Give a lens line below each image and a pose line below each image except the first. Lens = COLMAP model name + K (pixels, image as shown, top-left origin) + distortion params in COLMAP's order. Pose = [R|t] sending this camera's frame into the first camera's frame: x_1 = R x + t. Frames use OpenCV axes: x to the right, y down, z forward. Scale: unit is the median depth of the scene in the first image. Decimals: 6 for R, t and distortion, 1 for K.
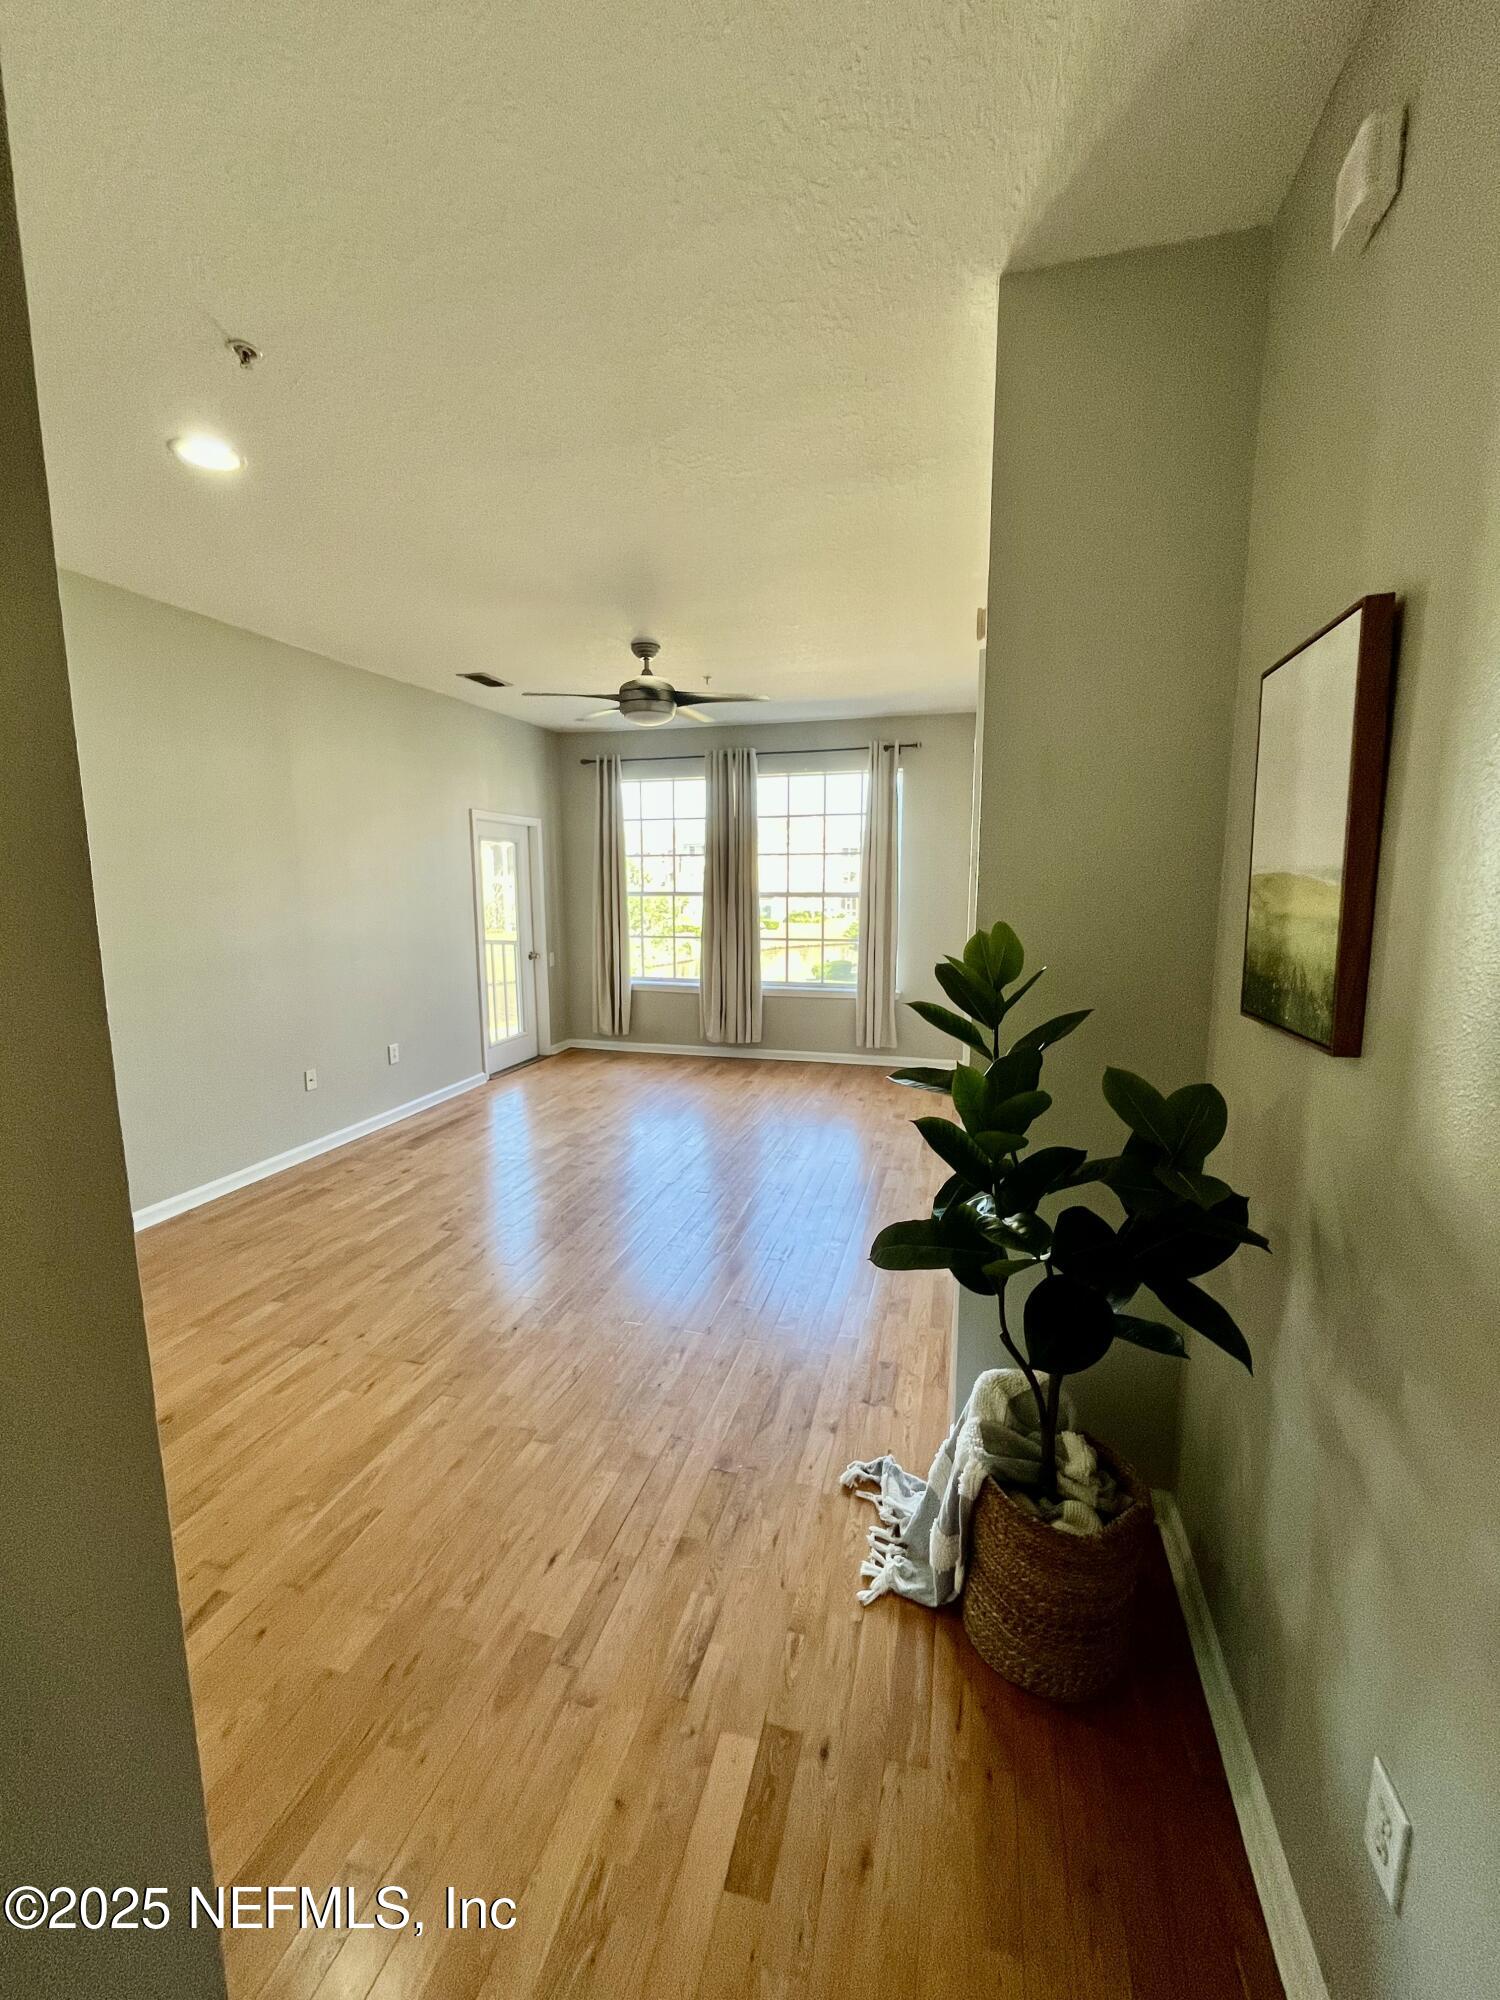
lens RADIAL K [[814.3, 0, 750.0], [0, 814.3, 1000.0], [0, 0, 1]] dist [-0.002460, -0.000191]
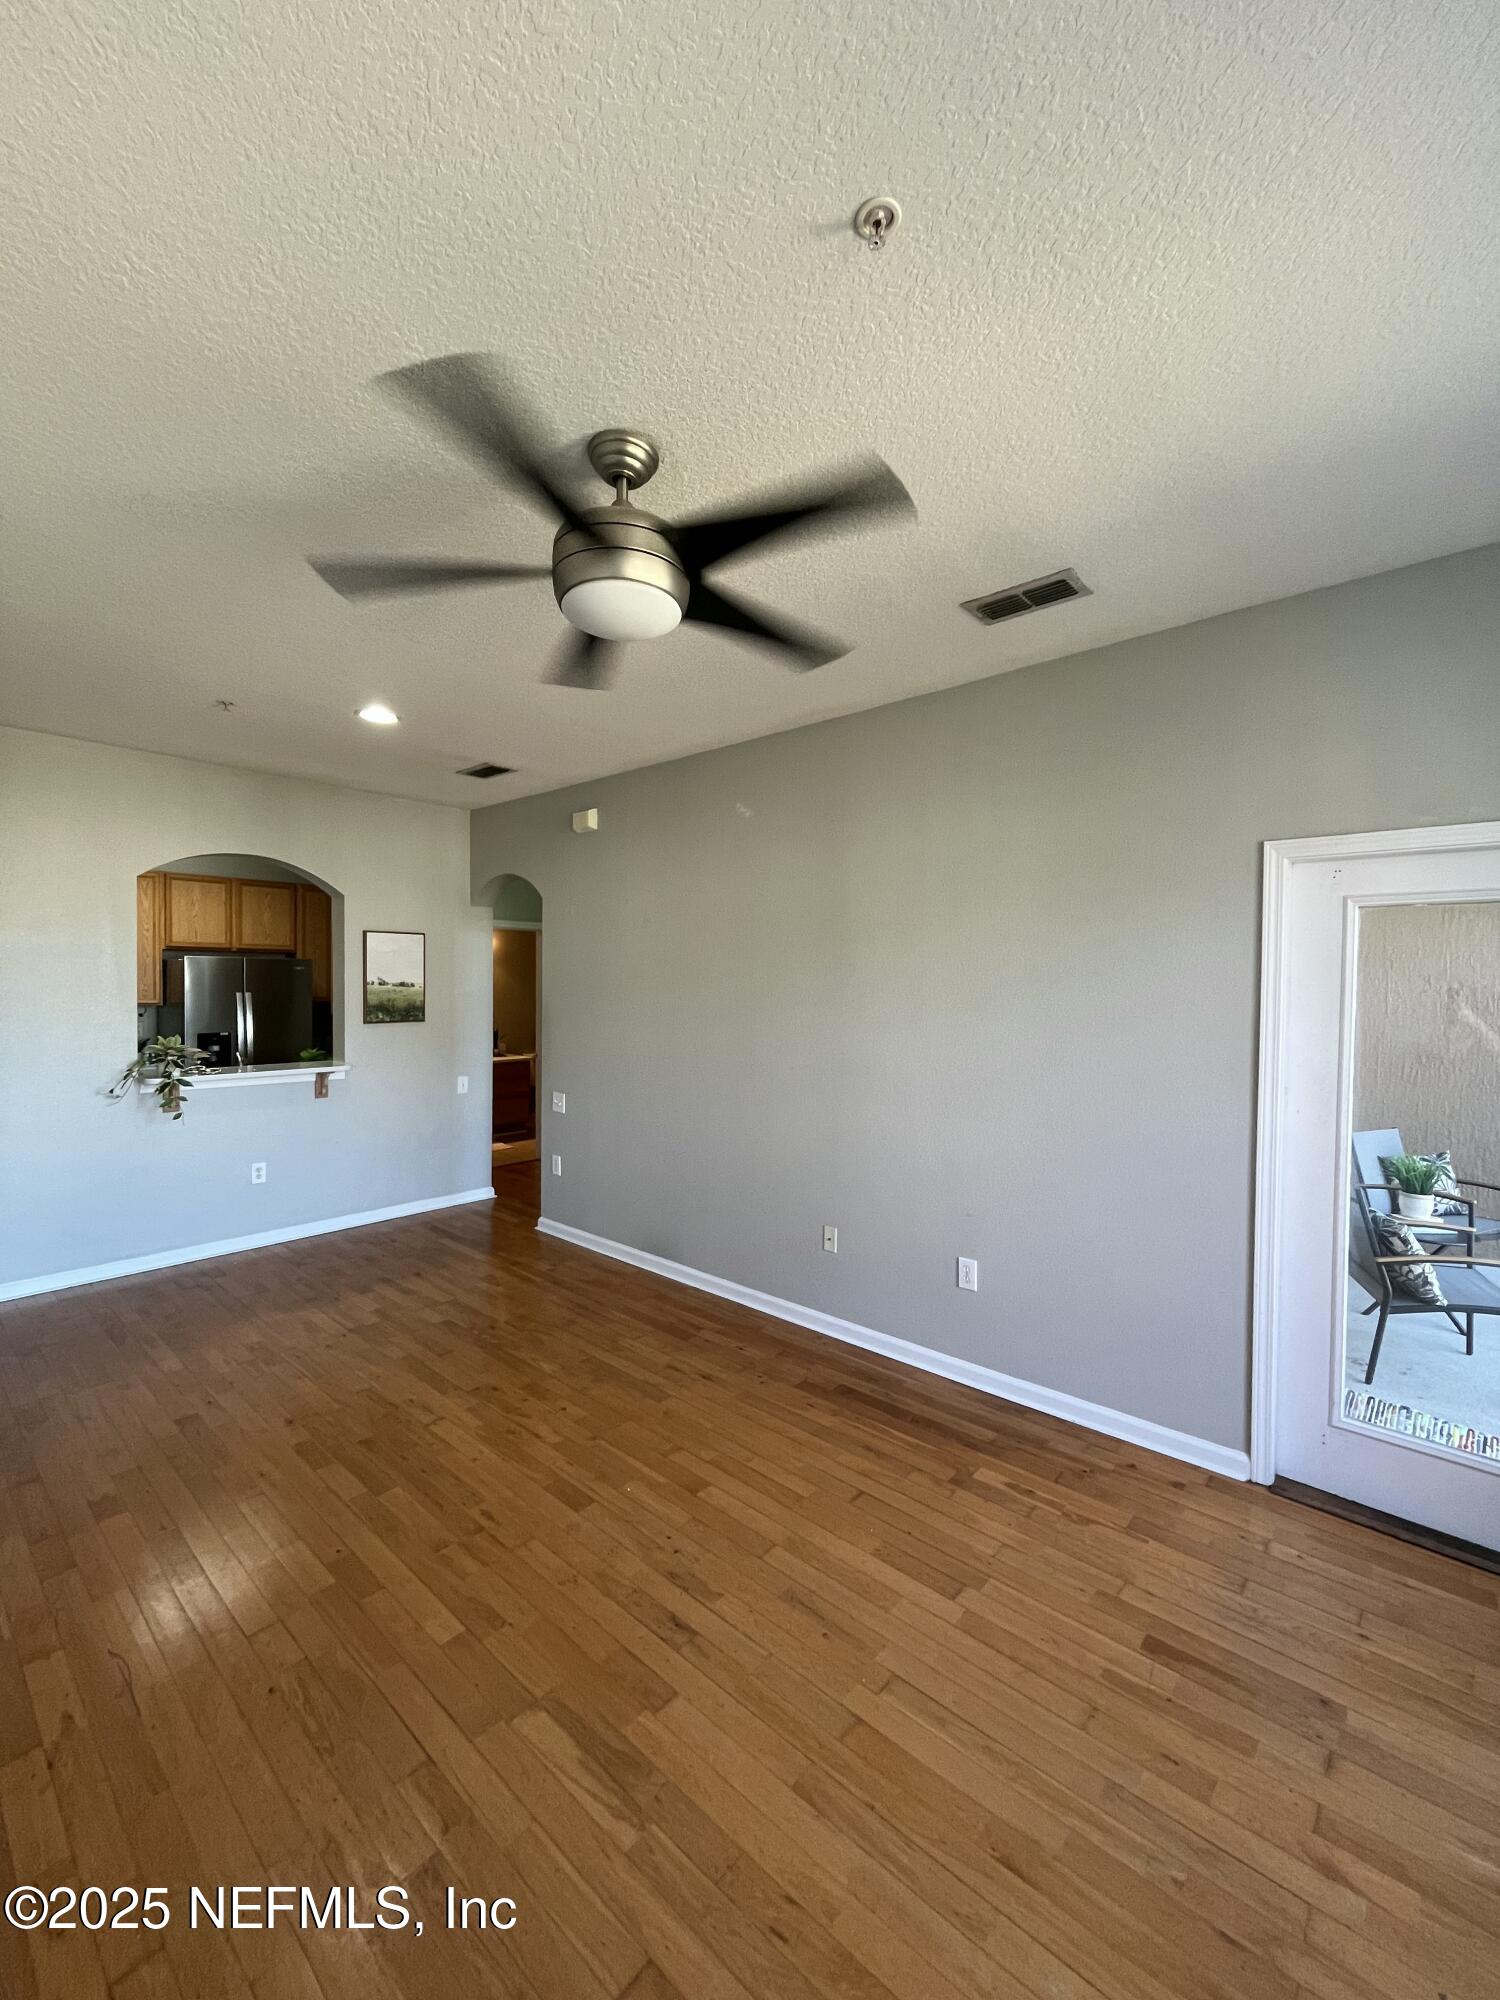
lens RADIAL K [[814.3, 0, 750.0], [0, 814.3, 1000.0], [0, 0, 1]] dist [-0.002460, -0.000191]
pose [[-0.435760, 0.019947, -0.899842, 0.249245], [-0.144535, 0.985229, 0.091832, -0.225751], [0.888382, 0.170076, -0.426441, 1.398153]]
